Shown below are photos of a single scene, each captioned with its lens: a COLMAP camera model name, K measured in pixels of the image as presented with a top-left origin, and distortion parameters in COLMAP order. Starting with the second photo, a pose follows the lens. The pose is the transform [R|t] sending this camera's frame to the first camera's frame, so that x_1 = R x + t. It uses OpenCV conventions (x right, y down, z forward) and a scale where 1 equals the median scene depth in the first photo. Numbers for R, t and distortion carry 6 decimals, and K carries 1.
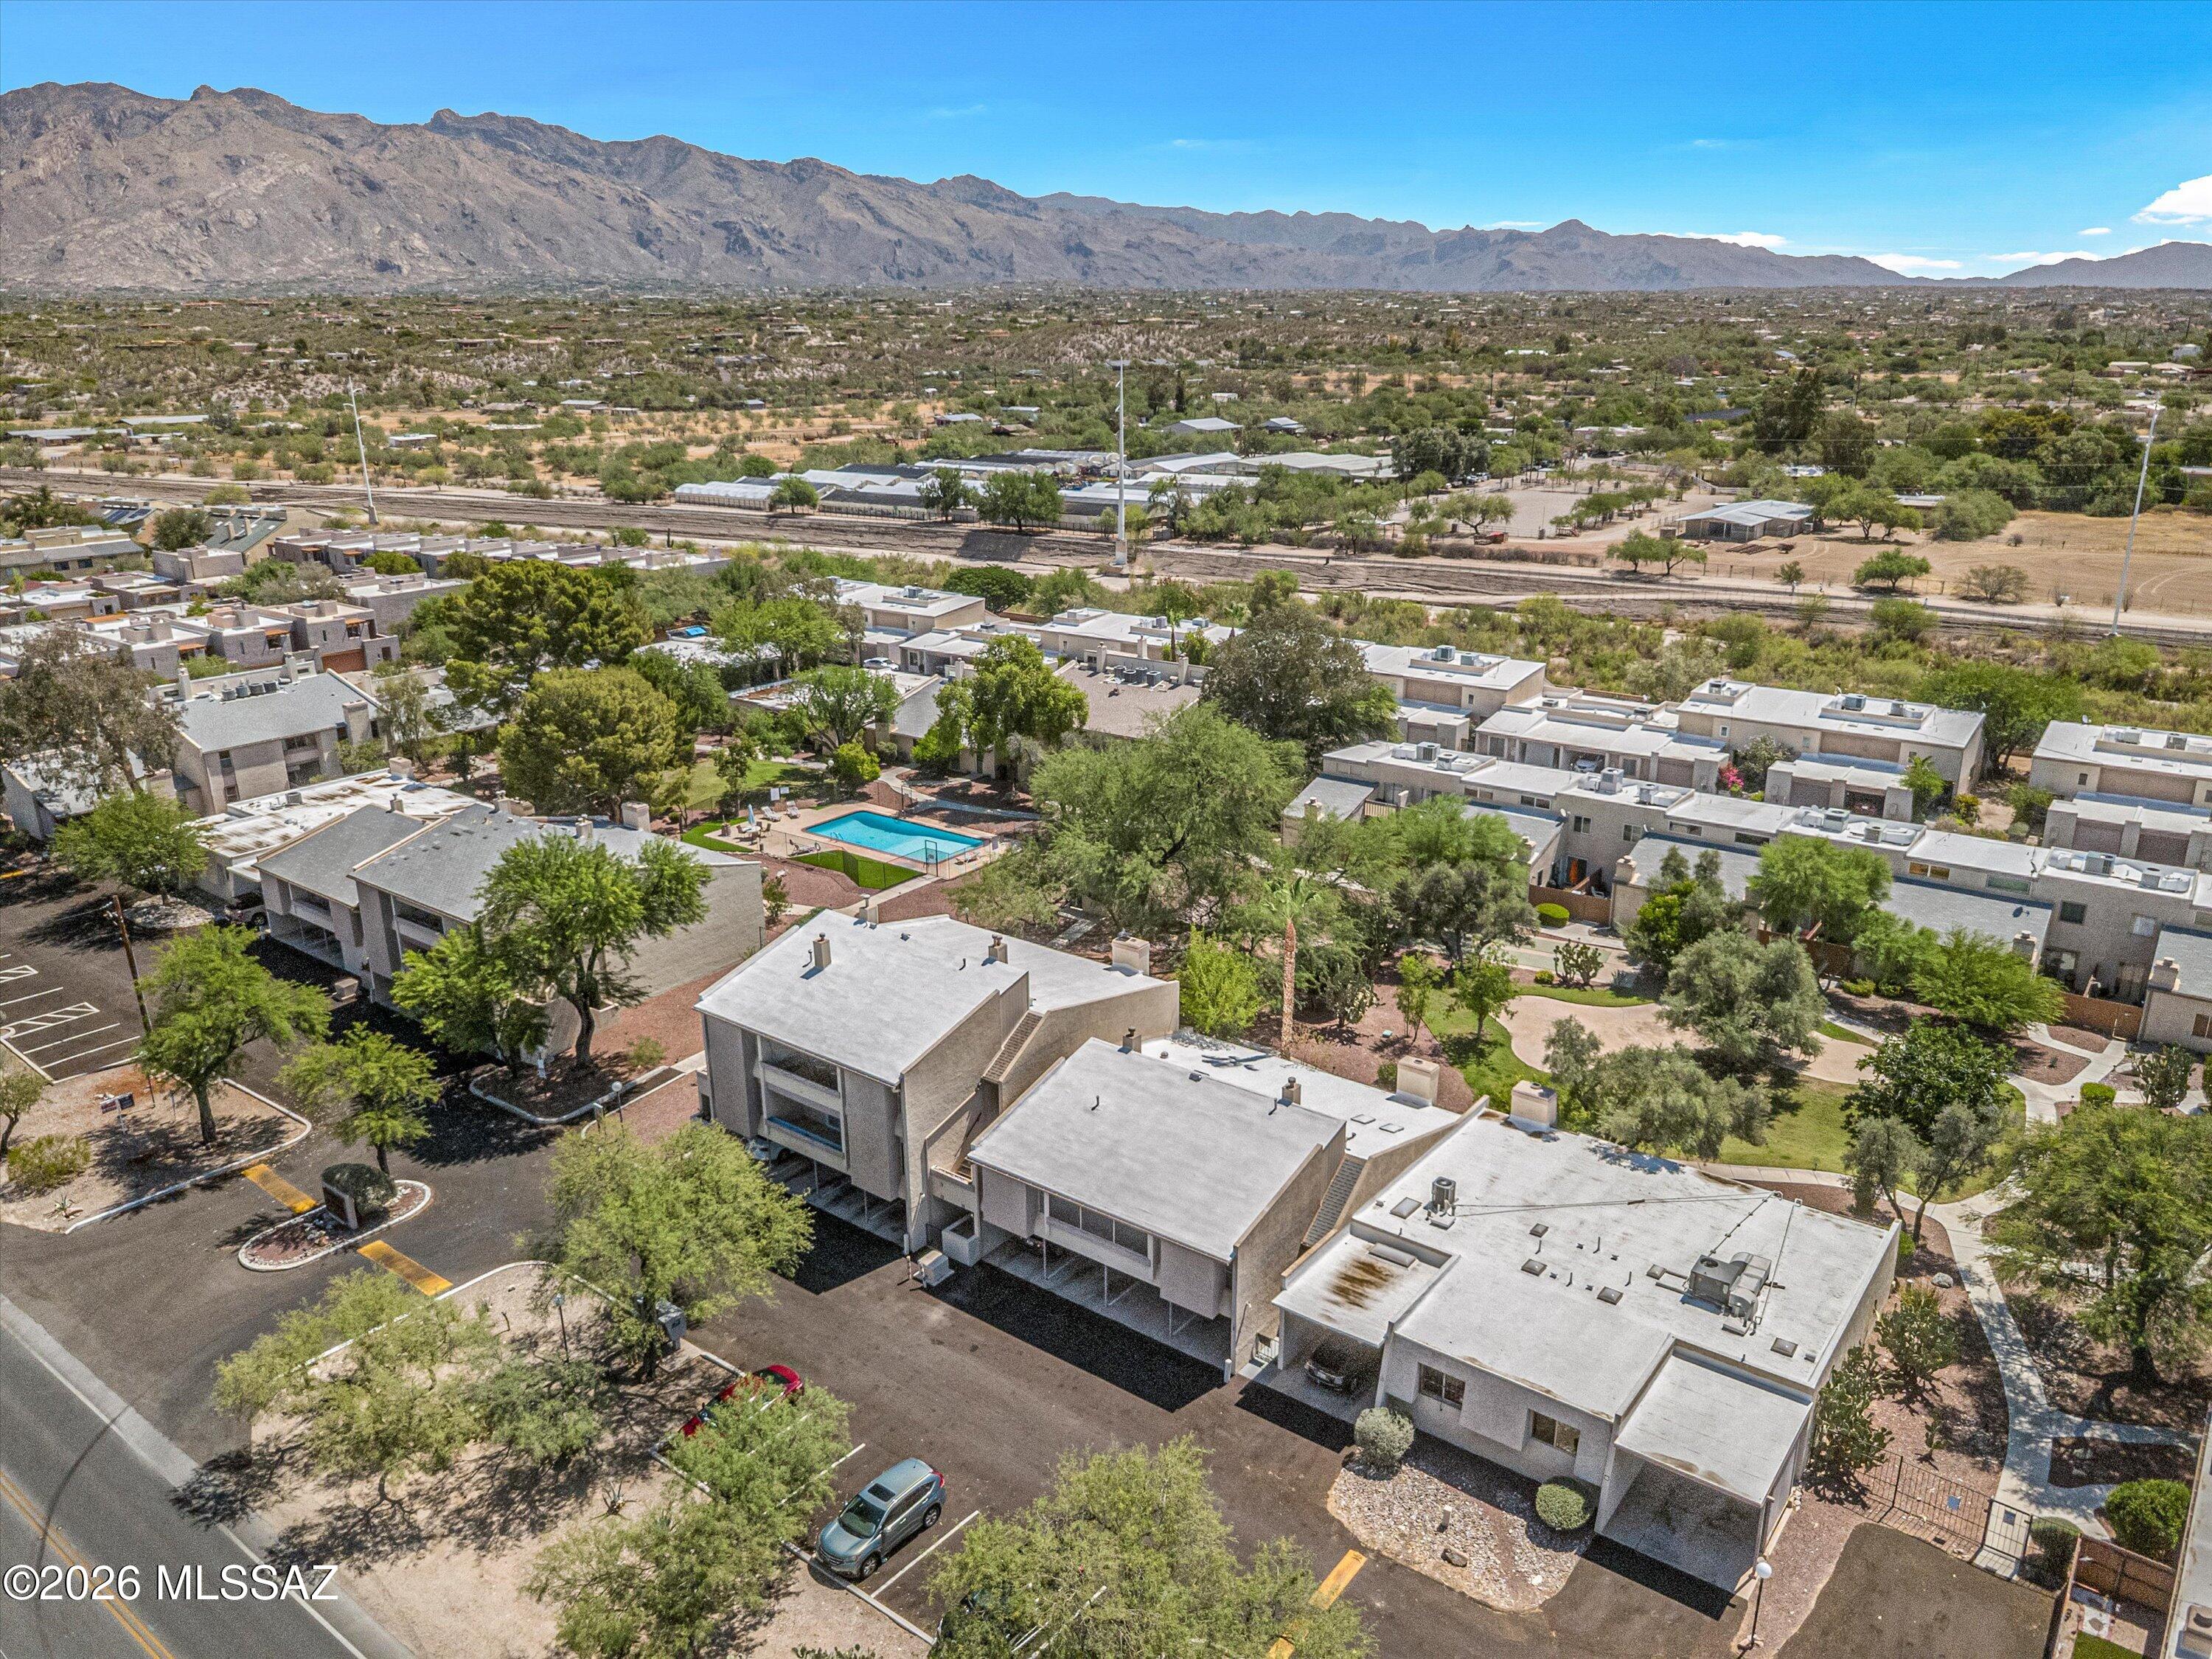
lens RADIAL K [[1589.7, 0, 1115.0], [0, 1589.7, 830.7], [0, 0, 1]] dist [-0.000866, -0.001704]
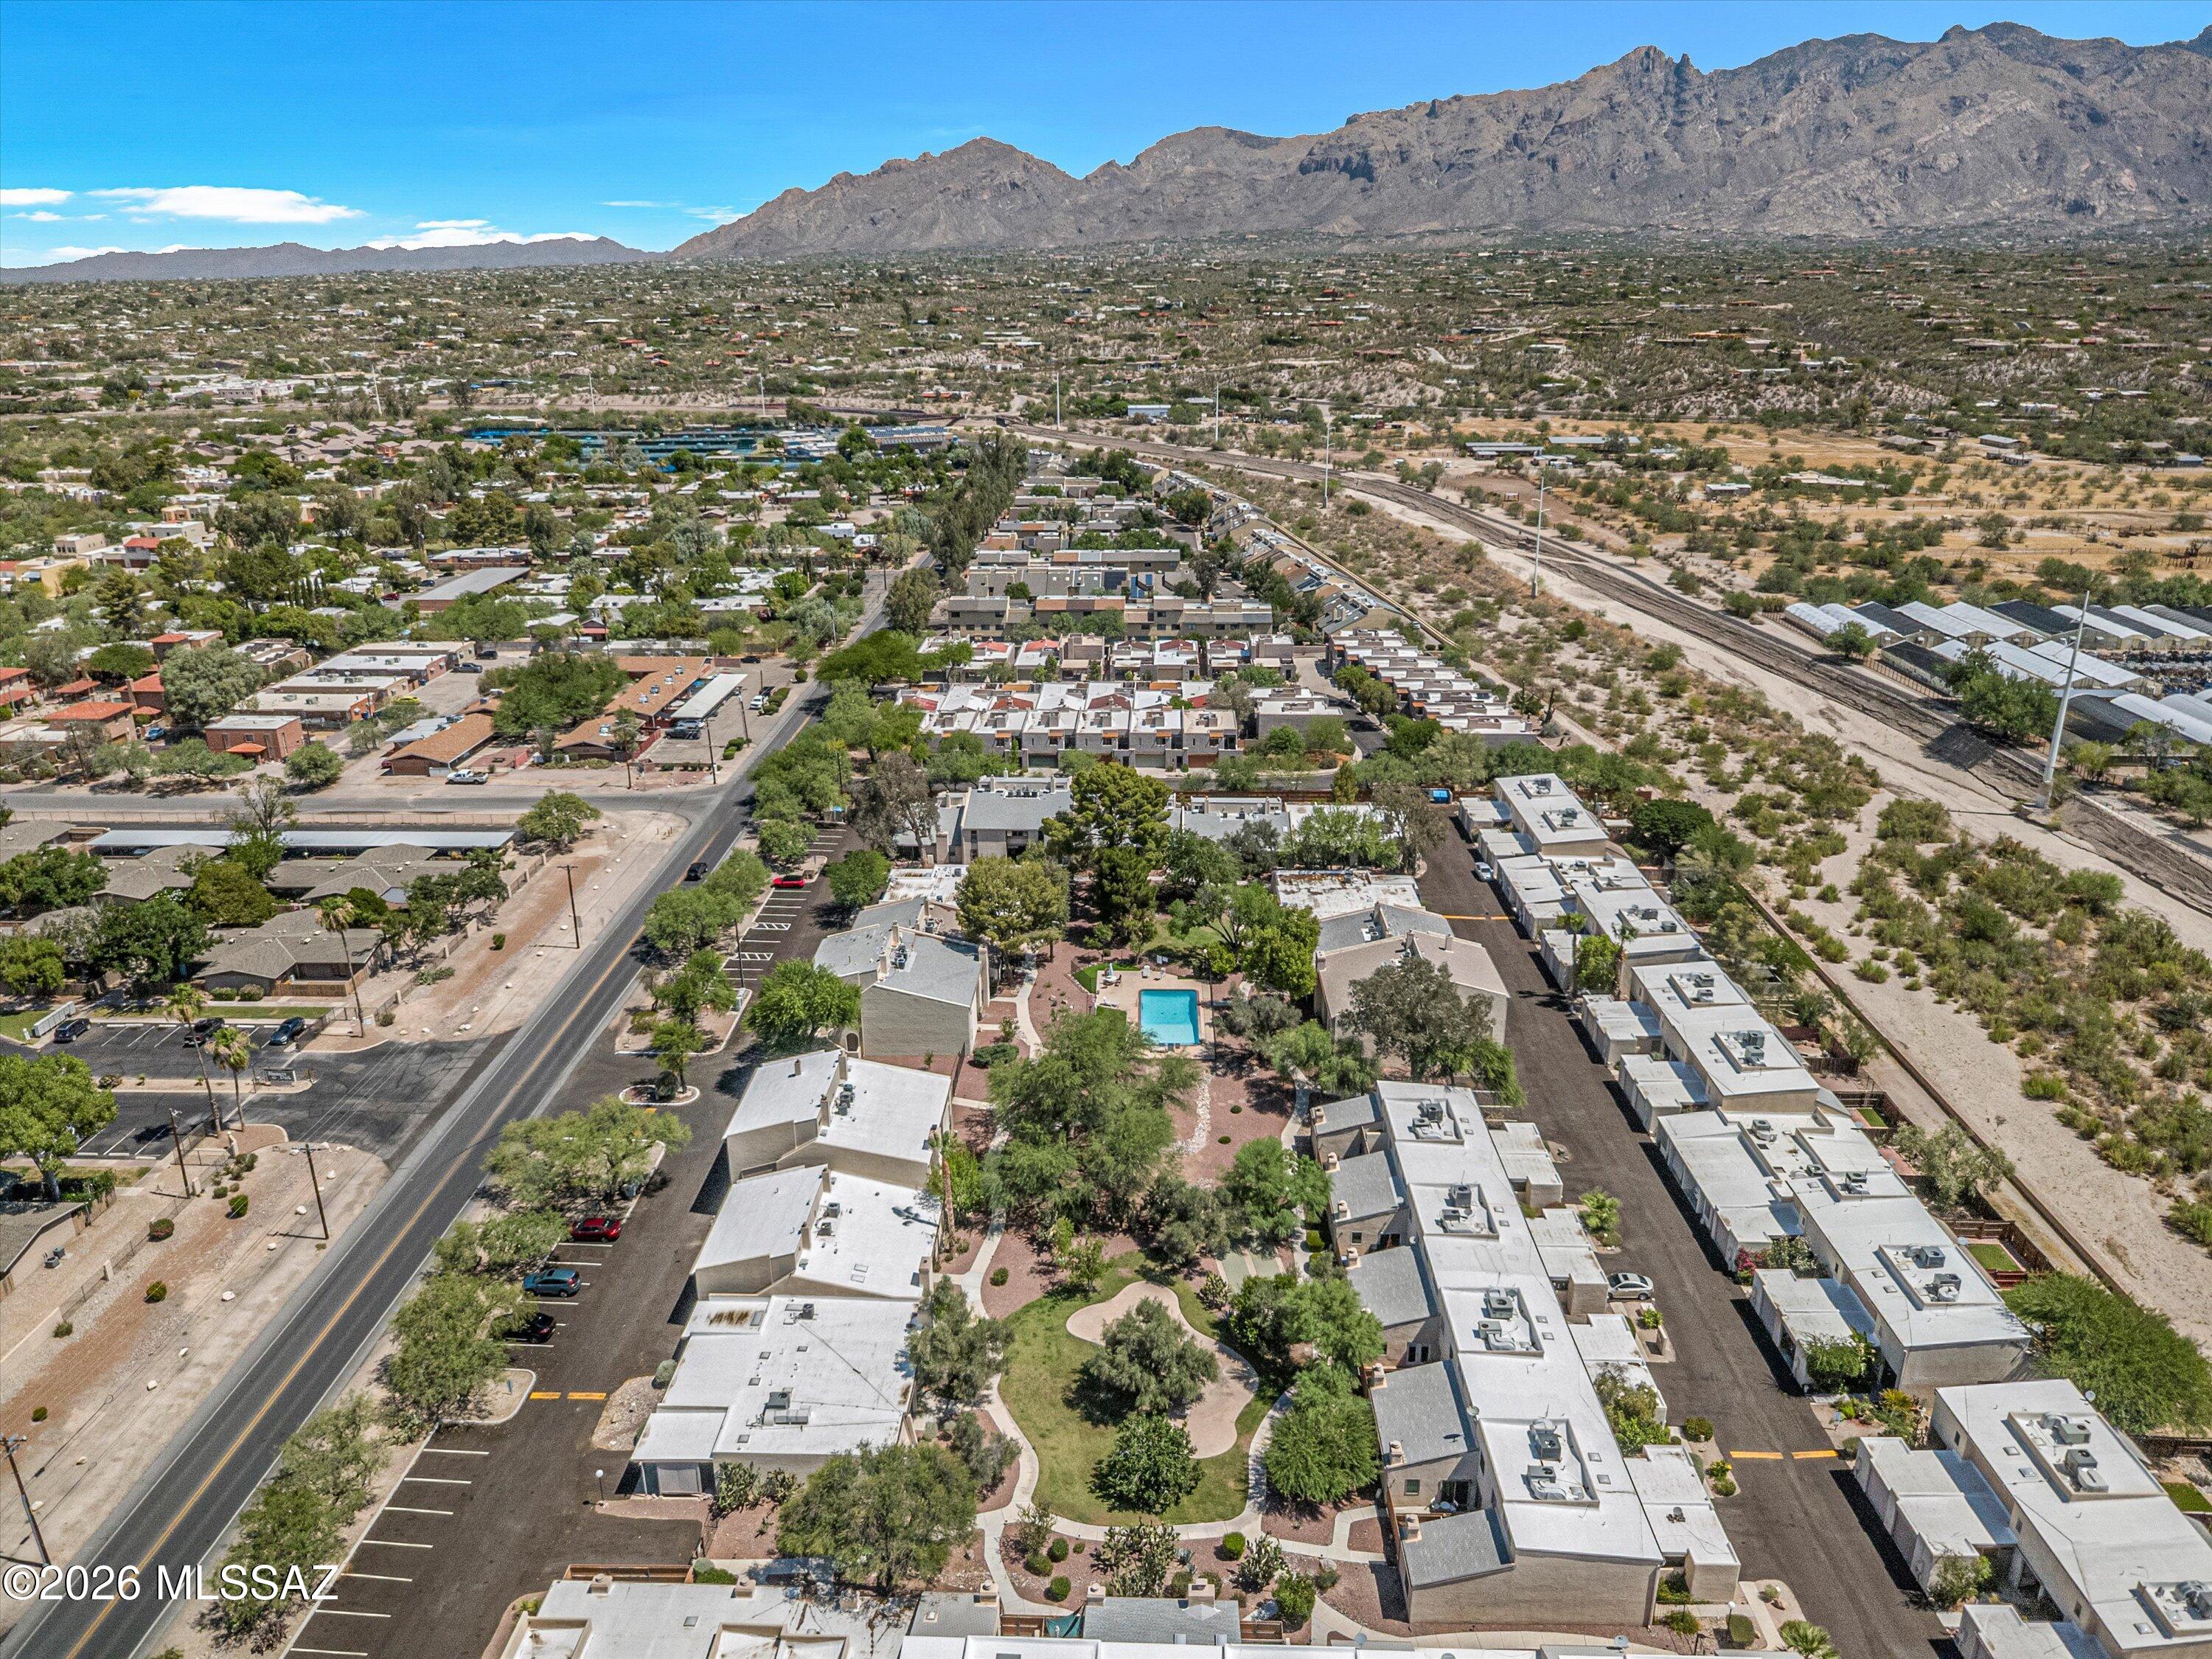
lens RADIAL K [[1589.7, 0, 1100.3], [0, 1589.7, 835.2], [0, 0, 1]] dist [-0.000866, -0.001704]
pose [[0.579370, 0.276672, -0.766670, 0.184877], [-0.242394, 0.956554, 0.162020, -0.077652], [0.778188, 0.091966, 0.621262, 0.004432]]
